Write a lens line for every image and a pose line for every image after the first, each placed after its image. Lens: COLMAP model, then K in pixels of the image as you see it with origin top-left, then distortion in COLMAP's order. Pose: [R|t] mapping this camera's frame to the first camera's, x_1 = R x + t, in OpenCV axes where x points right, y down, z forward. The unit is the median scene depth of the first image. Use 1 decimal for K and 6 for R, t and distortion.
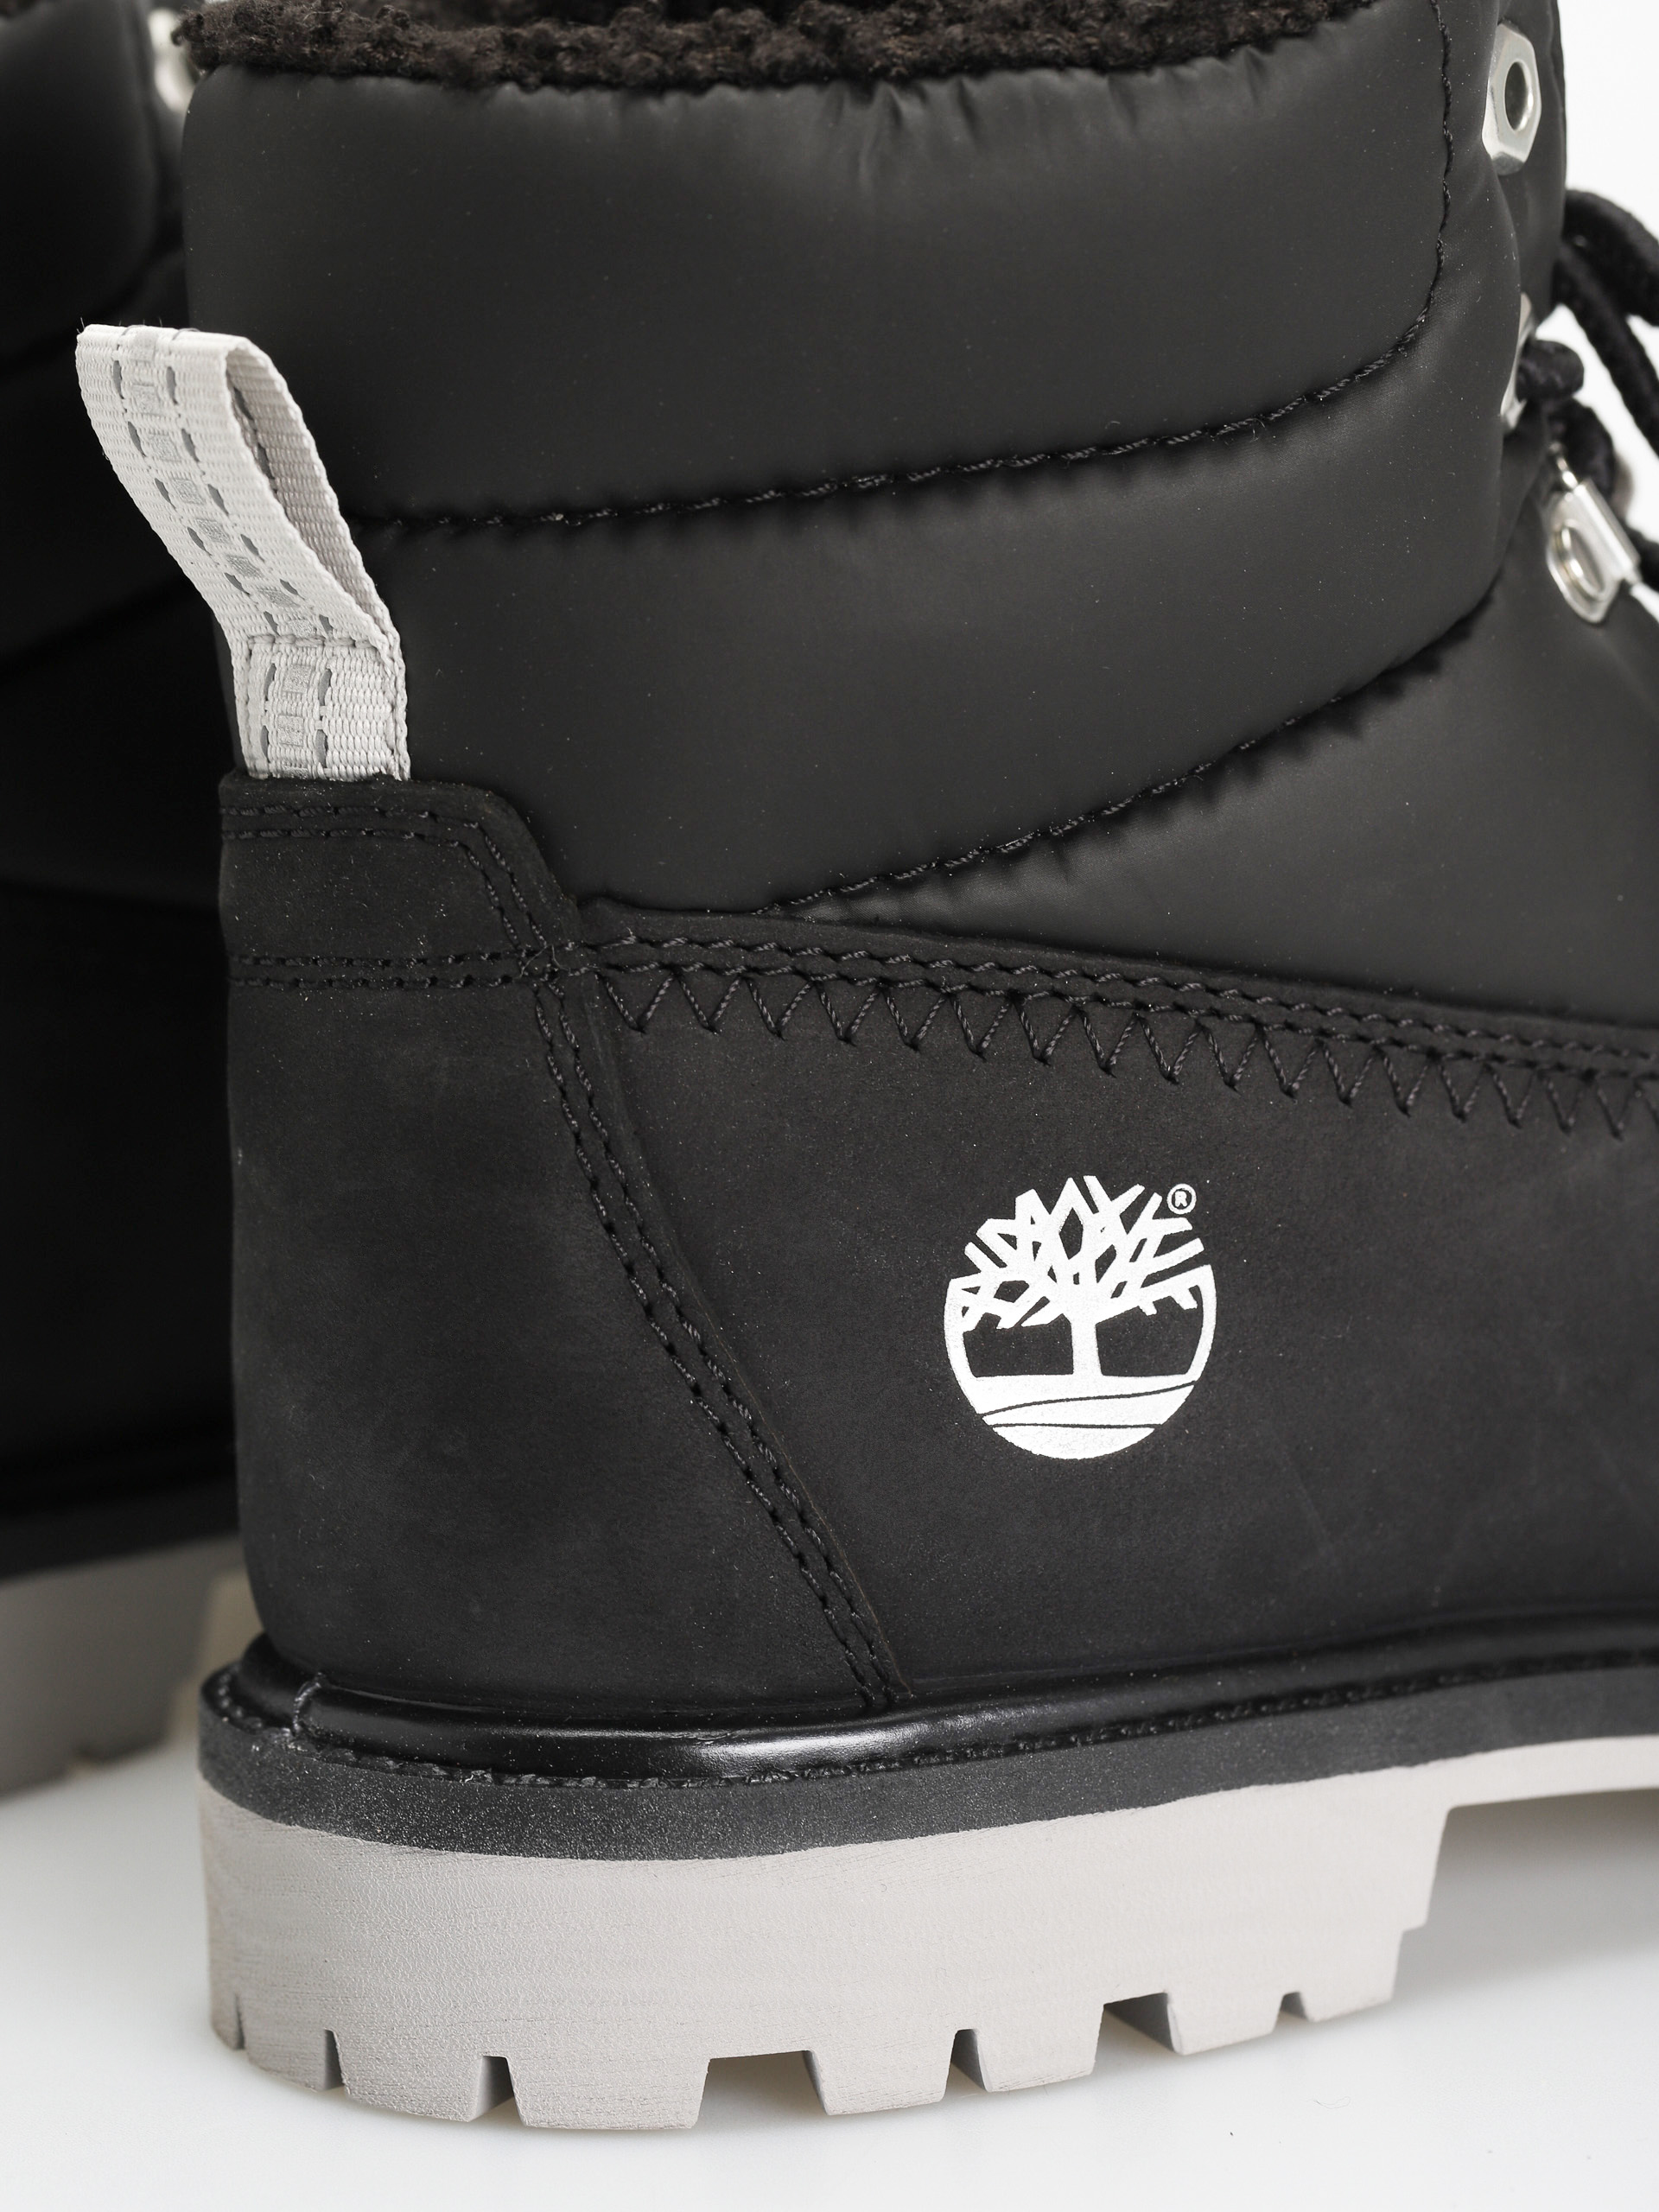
lens RADIAL K [[7428.7, 0, 837.0], [0, 7428.7, 1094.4], [0, 0, 1]] dist [-0.132441, 0.000000]
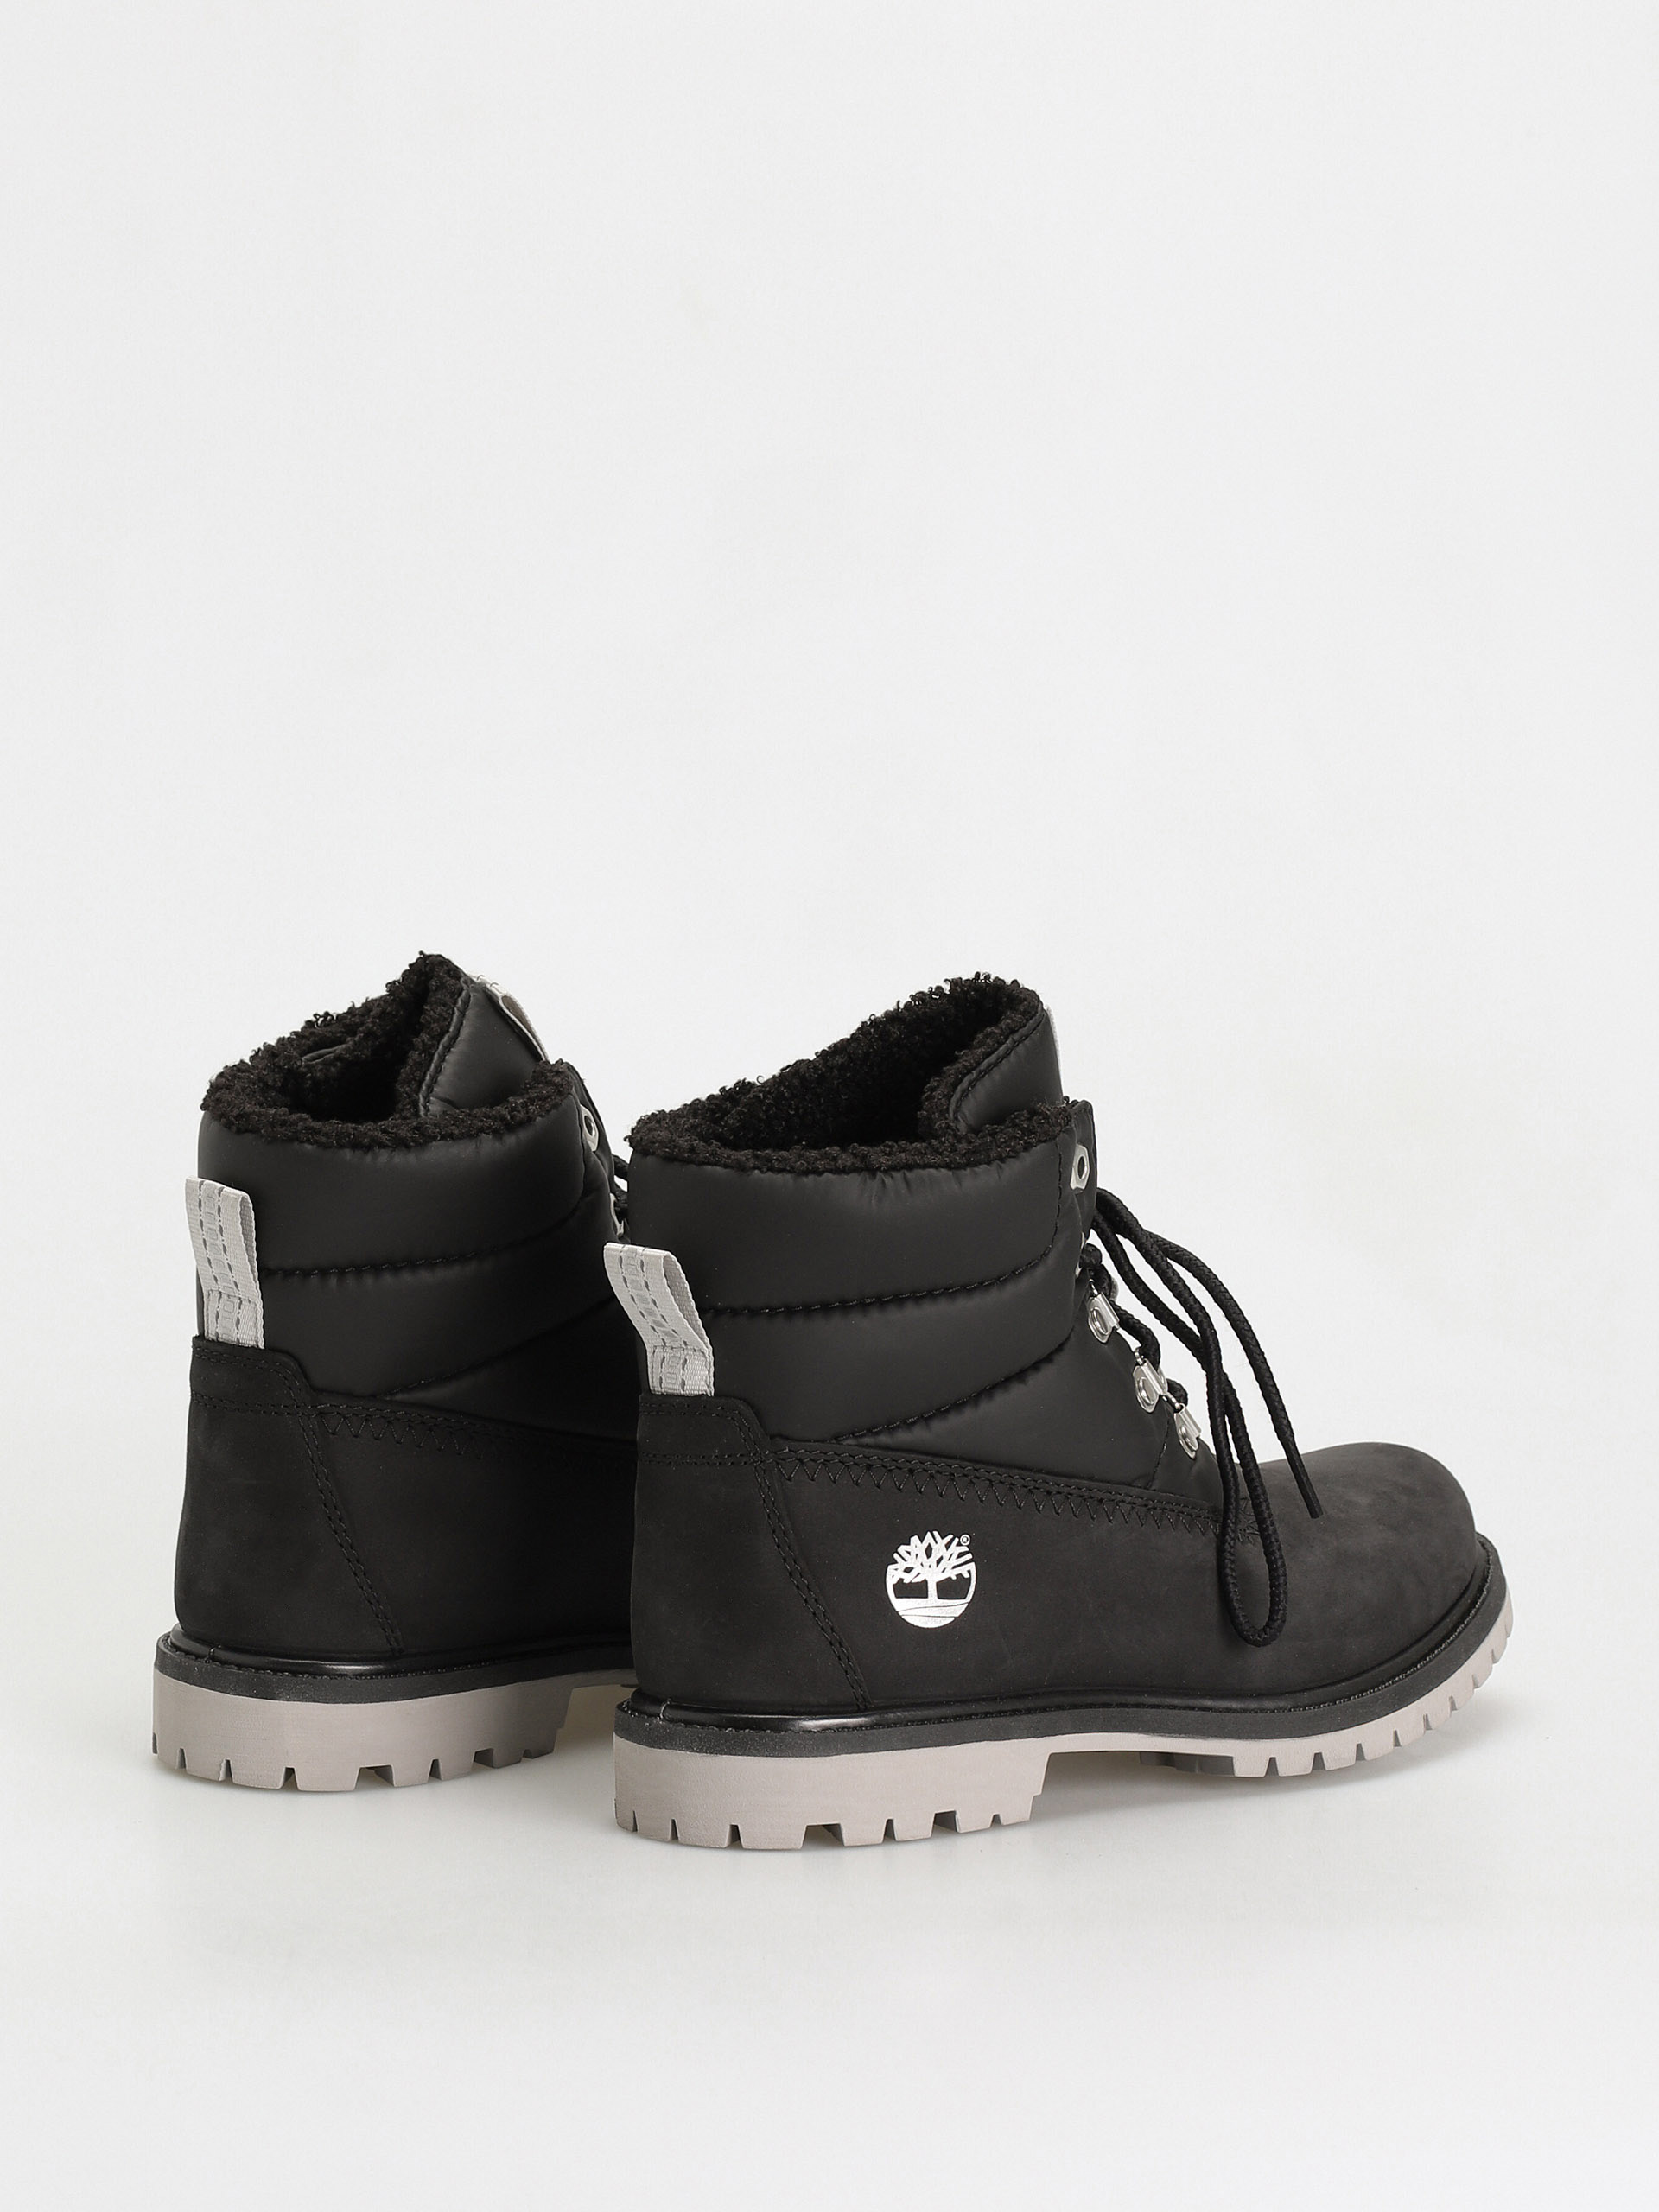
lens RADIAL K [[7428.7, 0, 828.6], [0, 7428.7, 1113.4], [0, 0, 1]] dist [-0.132441, 0.000000]
pose [[0.996746, 0.017197, 0.078753, -0.246133], [-0.012647, 0.998241, -0.057921, 0.016619], [-0.079610, 0.056736, 0.995210, -1.970445]]
